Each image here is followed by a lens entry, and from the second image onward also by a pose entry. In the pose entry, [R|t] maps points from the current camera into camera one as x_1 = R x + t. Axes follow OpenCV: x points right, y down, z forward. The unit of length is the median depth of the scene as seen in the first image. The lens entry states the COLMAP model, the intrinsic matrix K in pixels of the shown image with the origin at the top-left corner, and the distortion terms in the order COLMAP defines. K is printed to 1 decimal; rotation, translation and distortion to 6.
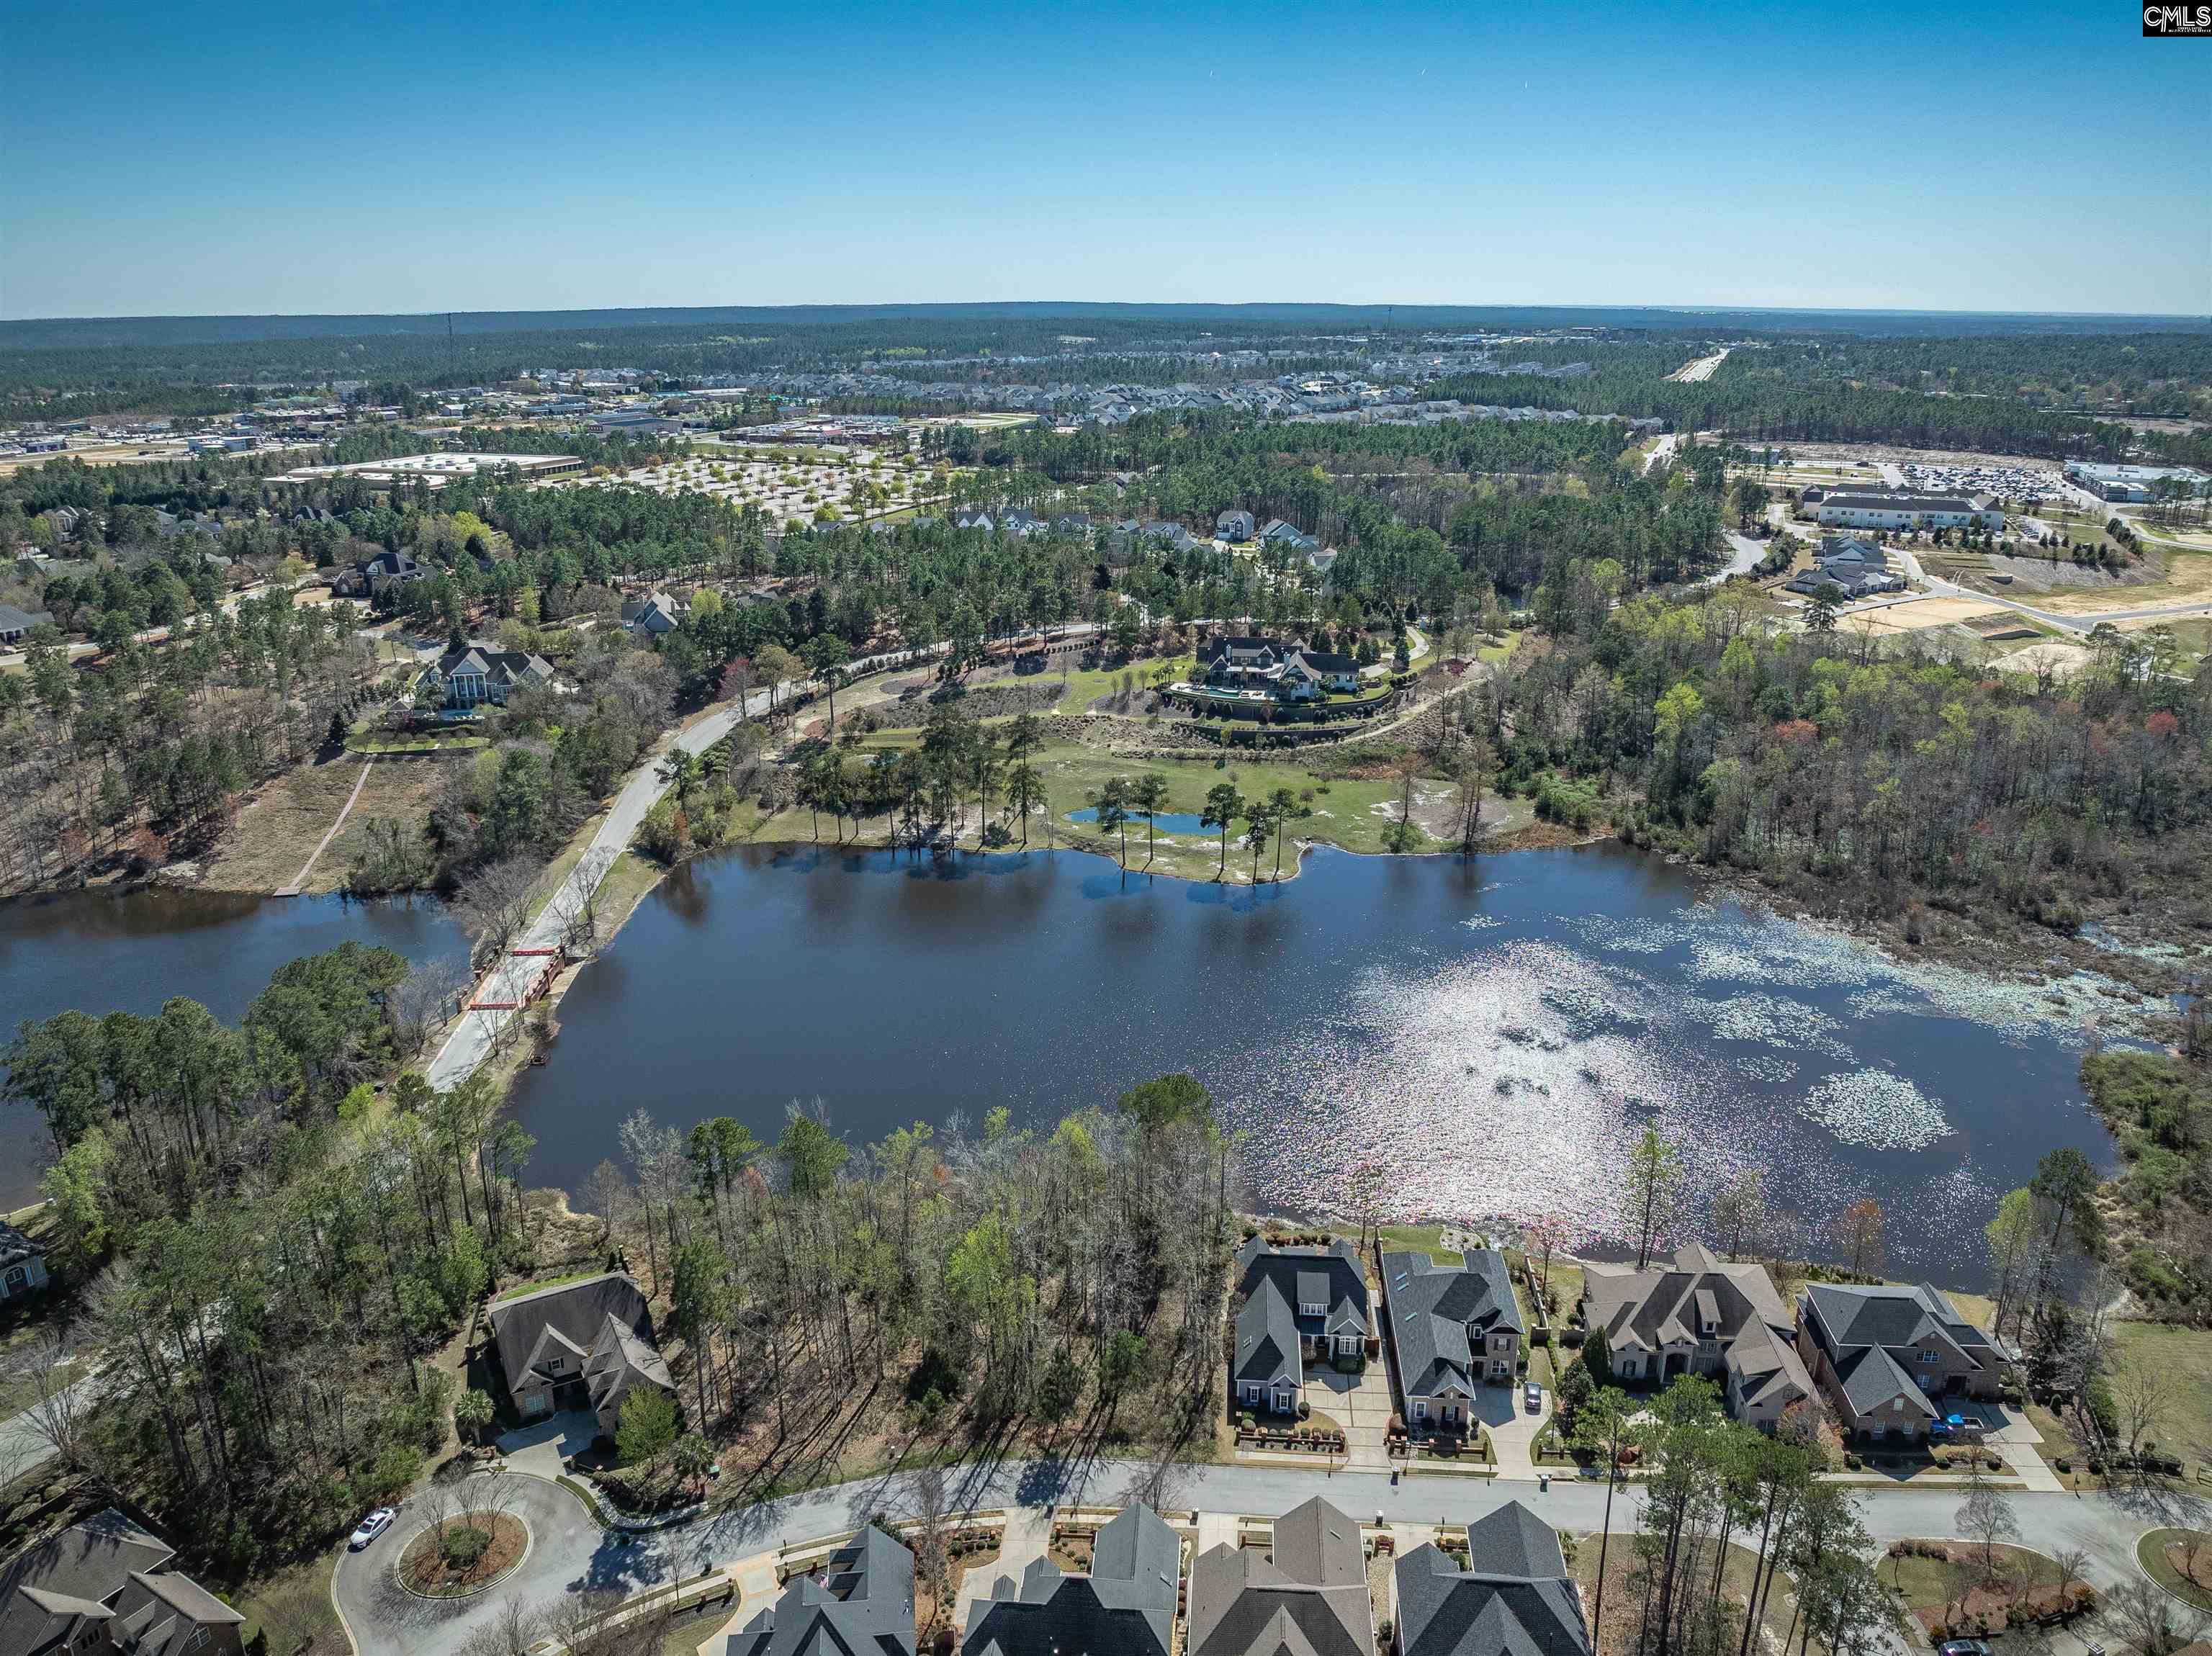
lens RADIAL K [[1606.9, 0, 1106.0], [0, 1606.9, 828.0], [0, 0, 1]] dist [-0.066936, 0.029717]
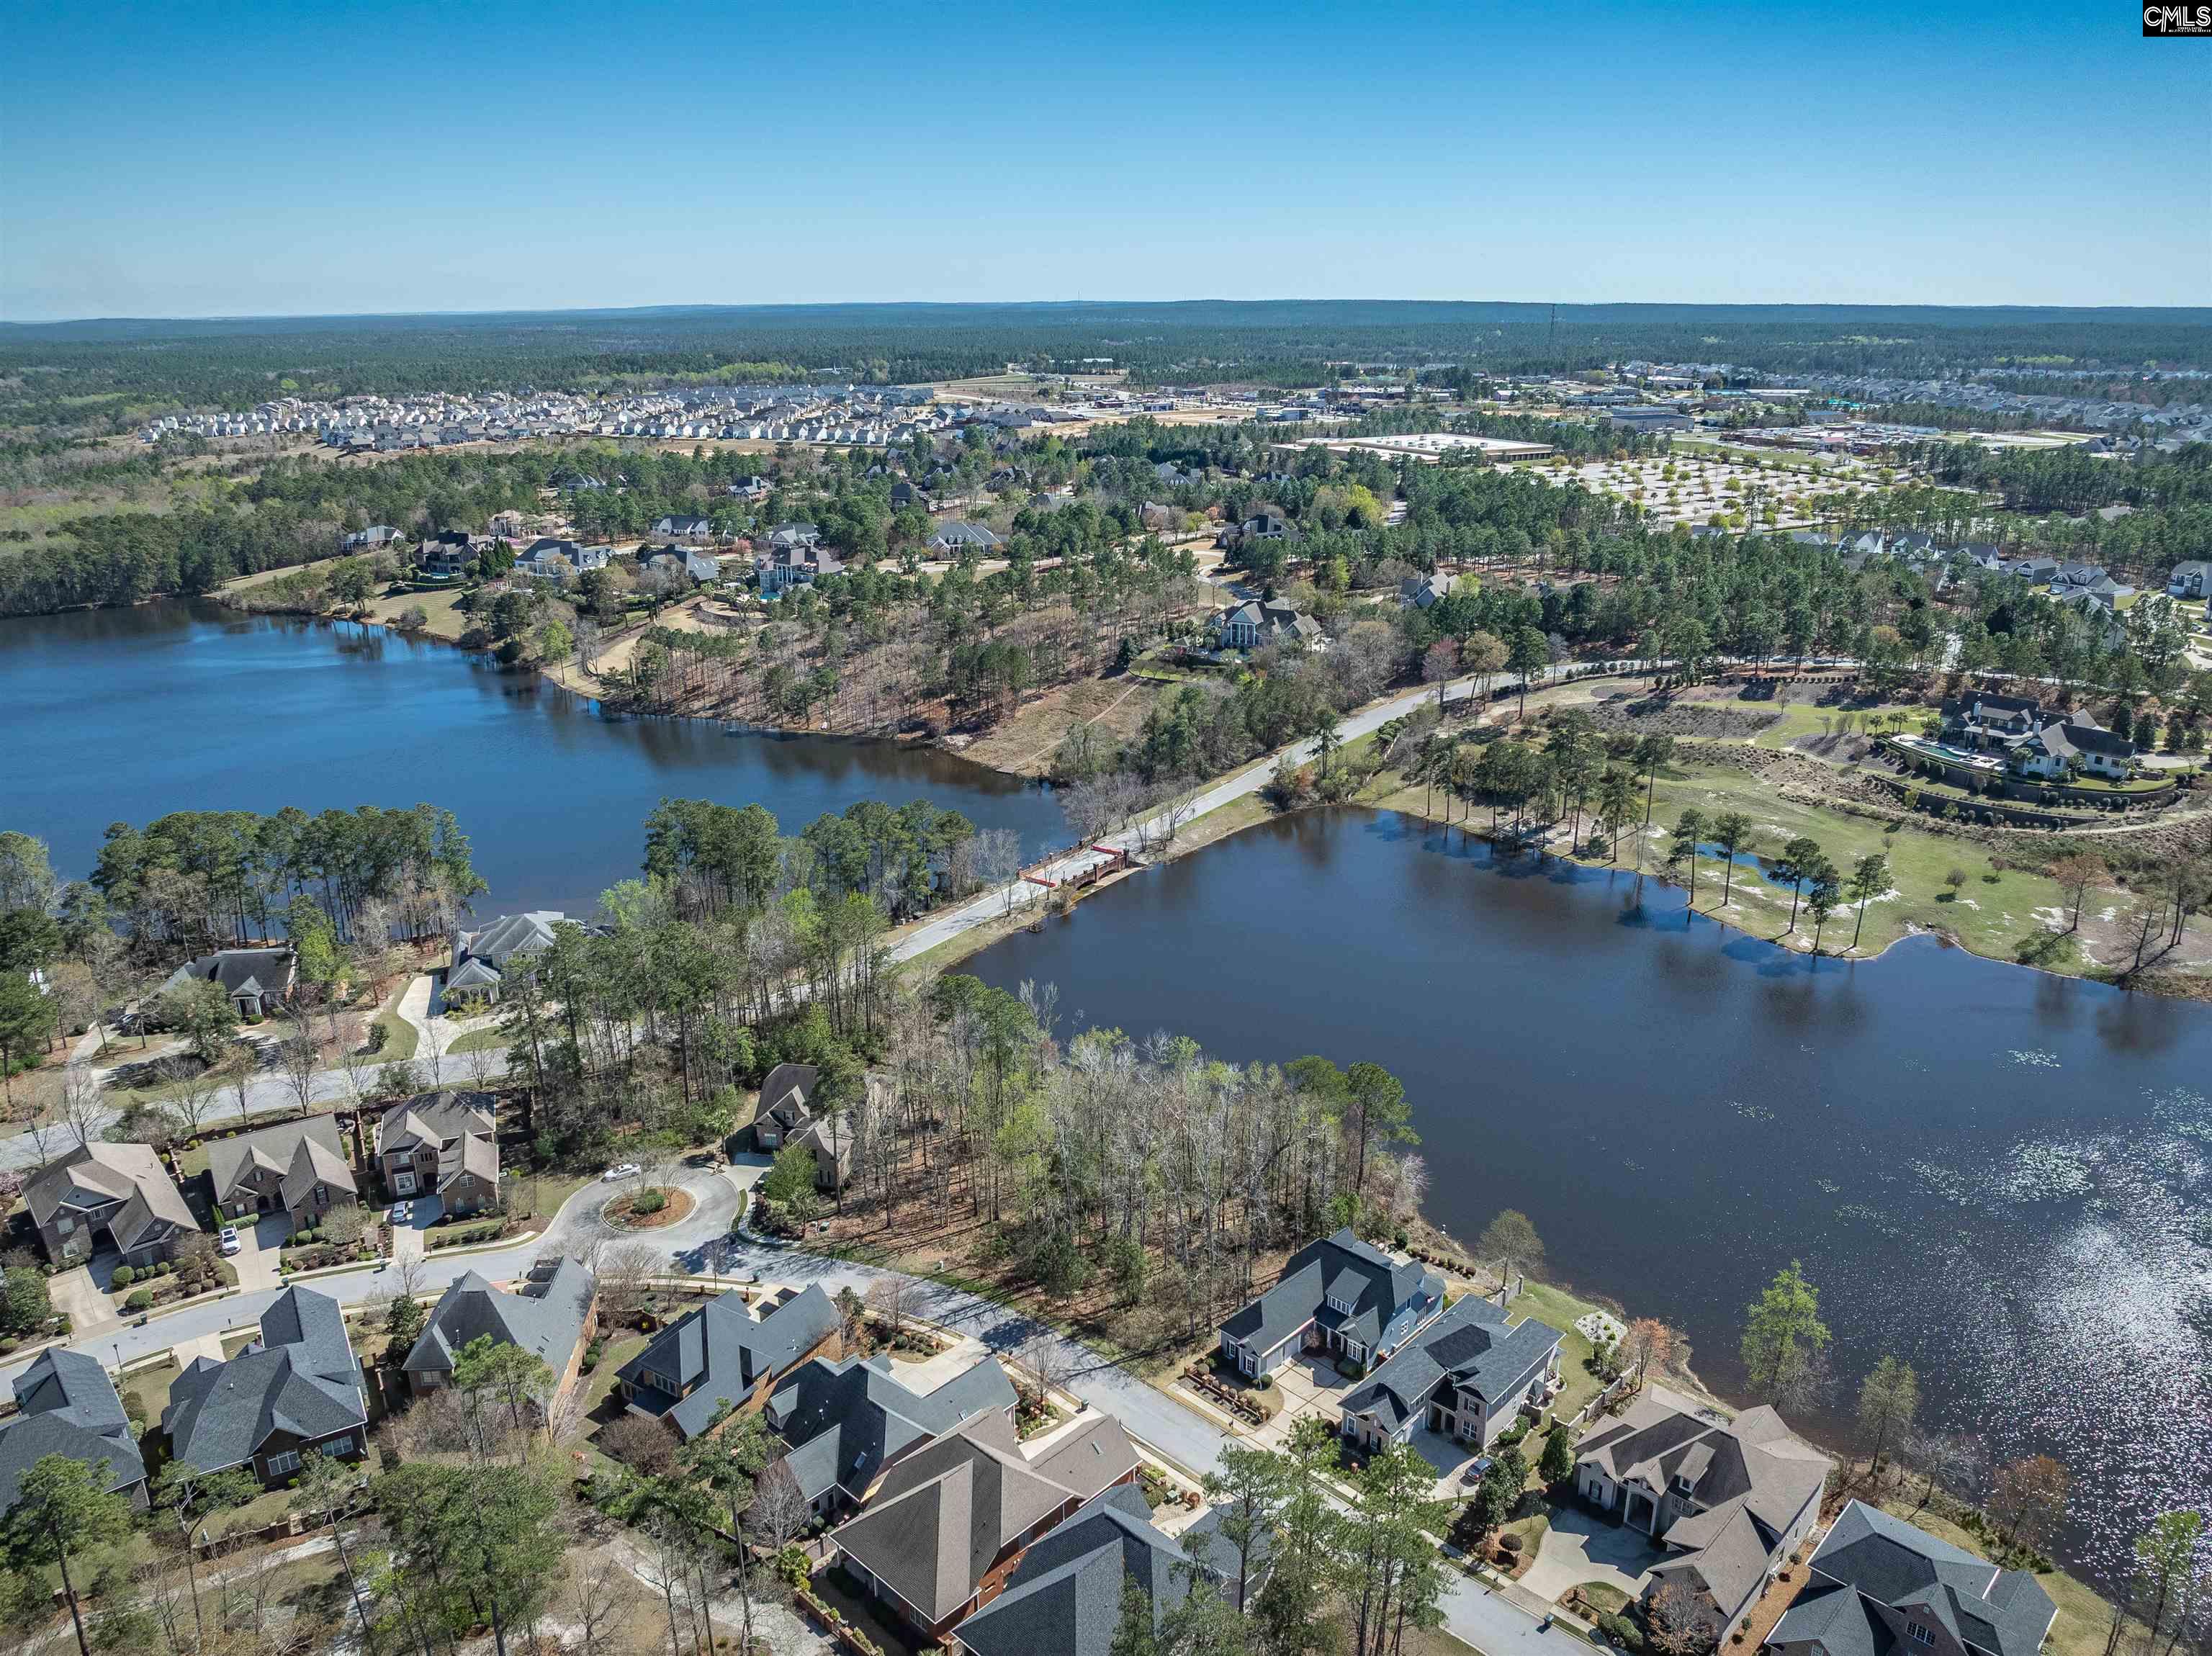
lens RADIAL K [[1600.7, 0, 1106.0], [0, 1600.7, 828.0], [0, 0, 1]] dist [-0.002863, -0.113678]
pose [[0.773734, 0.198453, -0.601625, 0.286944], [-0.196243, 0.978037, 0.070235, -0.017405], [0.602349, 0.063721, 0.795685, 0.045921]]
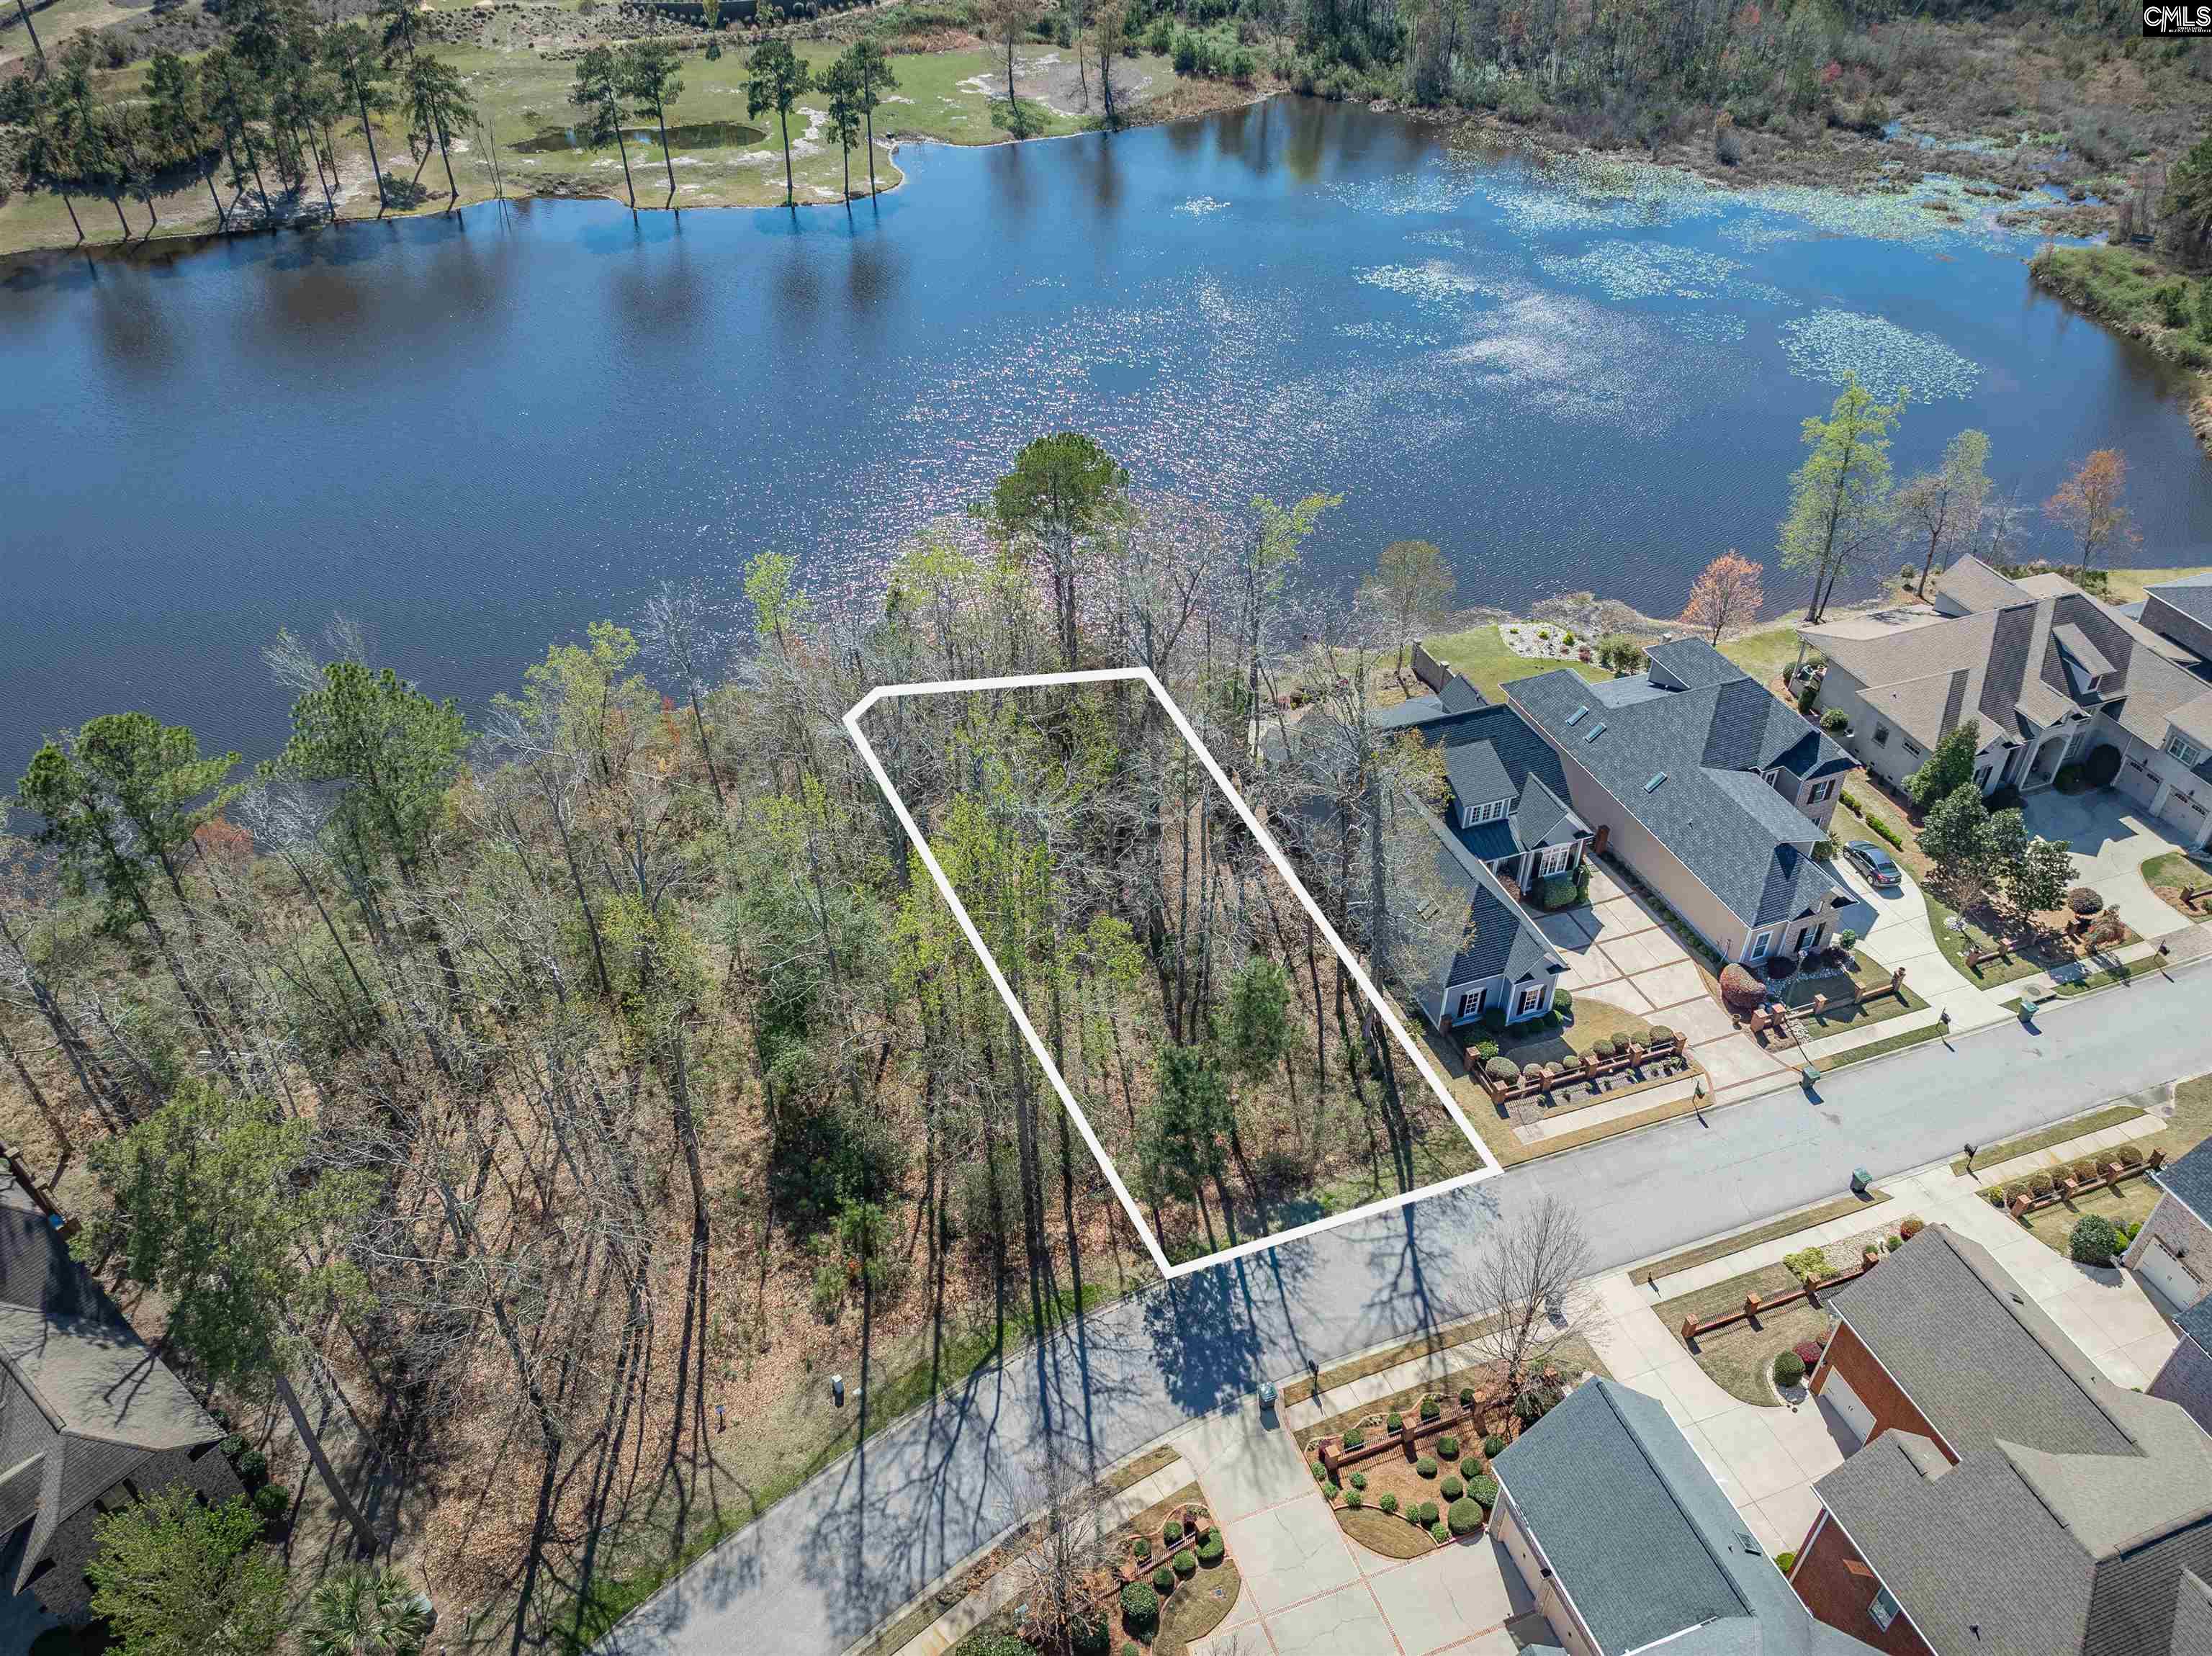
lens RADIAL K [[1606.9, 0, 1106.0], [0, 1606.9, 828.0], [0, 0, 1]] dist [-0.066936, 0.029717]
pose [[0.913184, -0.247494, 0.323793, -0.078242], [0.127663, 0.928218, 0.349448, 0.055267], [-0.387037, -0.277774, 0.879229, 0.299354]]
